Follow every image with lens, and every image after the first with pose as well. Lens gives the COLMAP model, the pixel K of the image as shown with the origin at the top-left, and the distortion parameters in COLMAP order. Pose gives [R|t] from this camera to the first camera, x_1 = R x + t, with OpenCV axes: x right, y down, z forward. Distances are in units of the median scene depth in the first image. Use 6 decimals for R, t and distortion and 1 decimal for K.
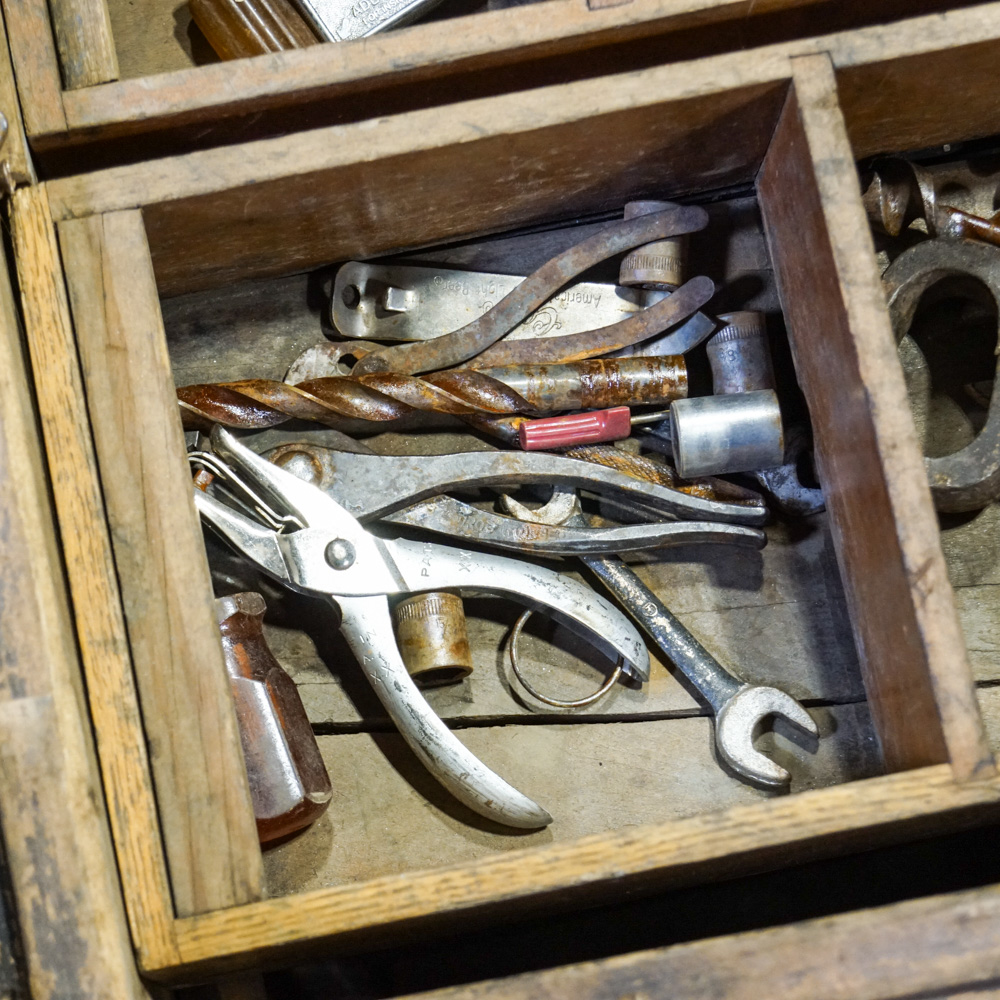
lens RADIAL K [[2671.4, 0, 498.9], [0, 2671.4, 502.1], [0, 0, 1]] dist [-0.010698, 0.000000]
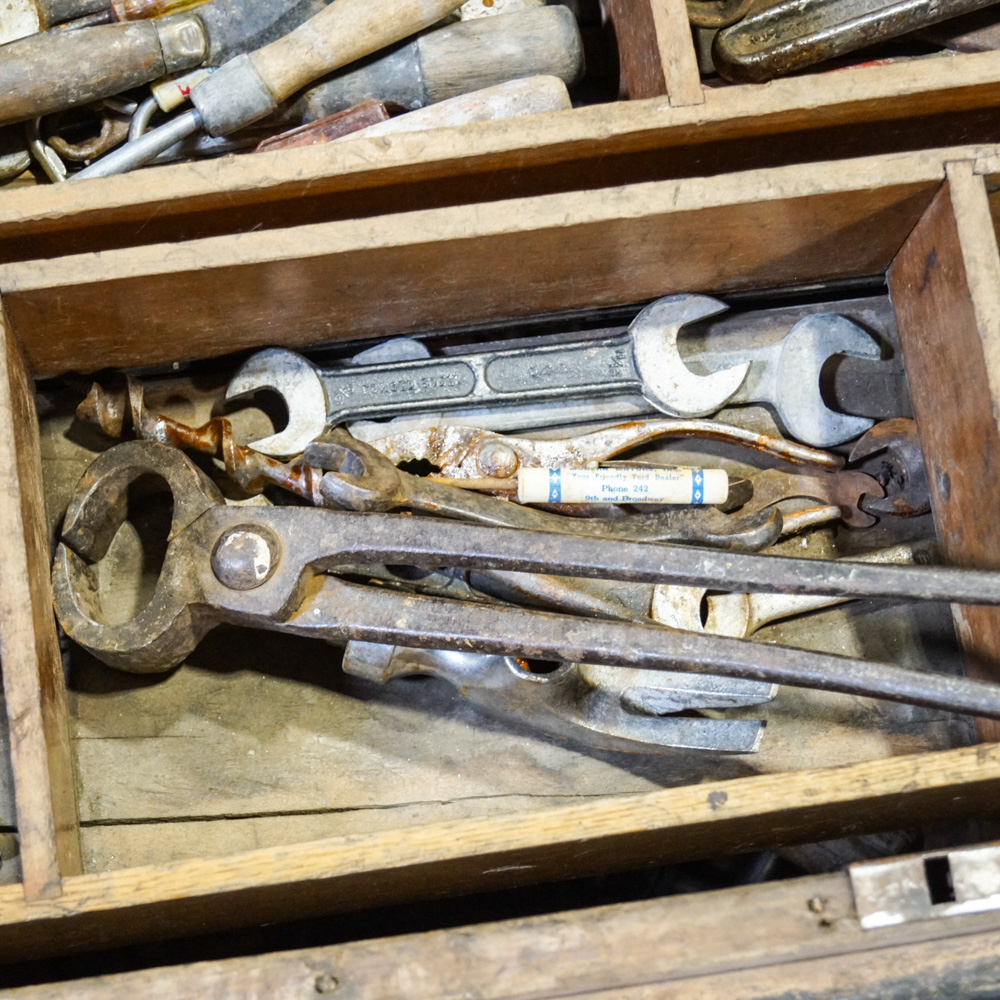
lens RADIAL K [[2335.4, 0, 488.2], [0, 2335.4, 526.7], [0, 0, 1]] dist [-0.002462, 0.000000]
pose [[0.997958, 0.056040, 0.030658, 0.315433], [-0.054090, 0.996664, -0.061120, -0.006439], [-0.033981, 0.059337, 0.997659, -0.039514]]
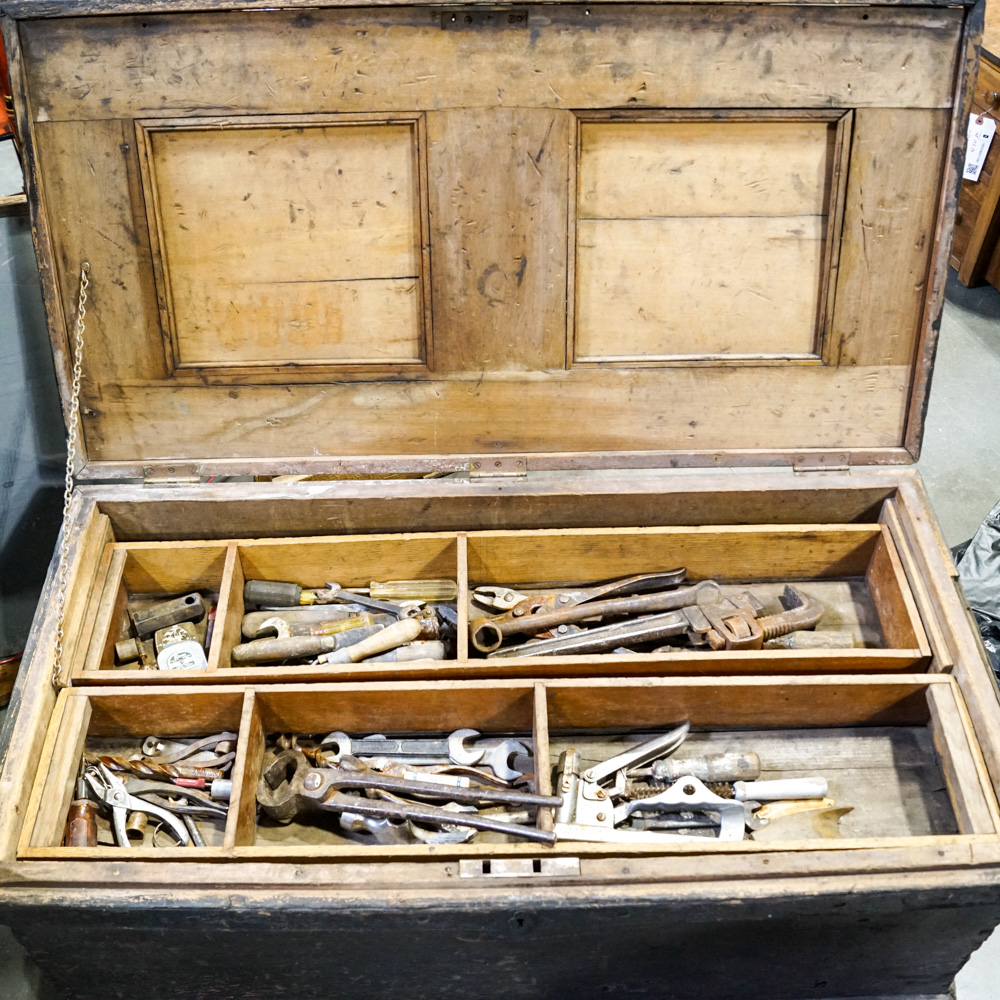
lens RADIAL K [[1146.6, 0, 479.5], [0, 1146.6, 536.2], [0, 0, 1]] dist [-0.068976, 0.000000]
pose [[0.982959, 0.118661, -0.140398, 0.689584], [-0.173075, 0.854757, -0.489322, 0.440662], [0.061942, 0.505283, 0.860728, -0.634554]]
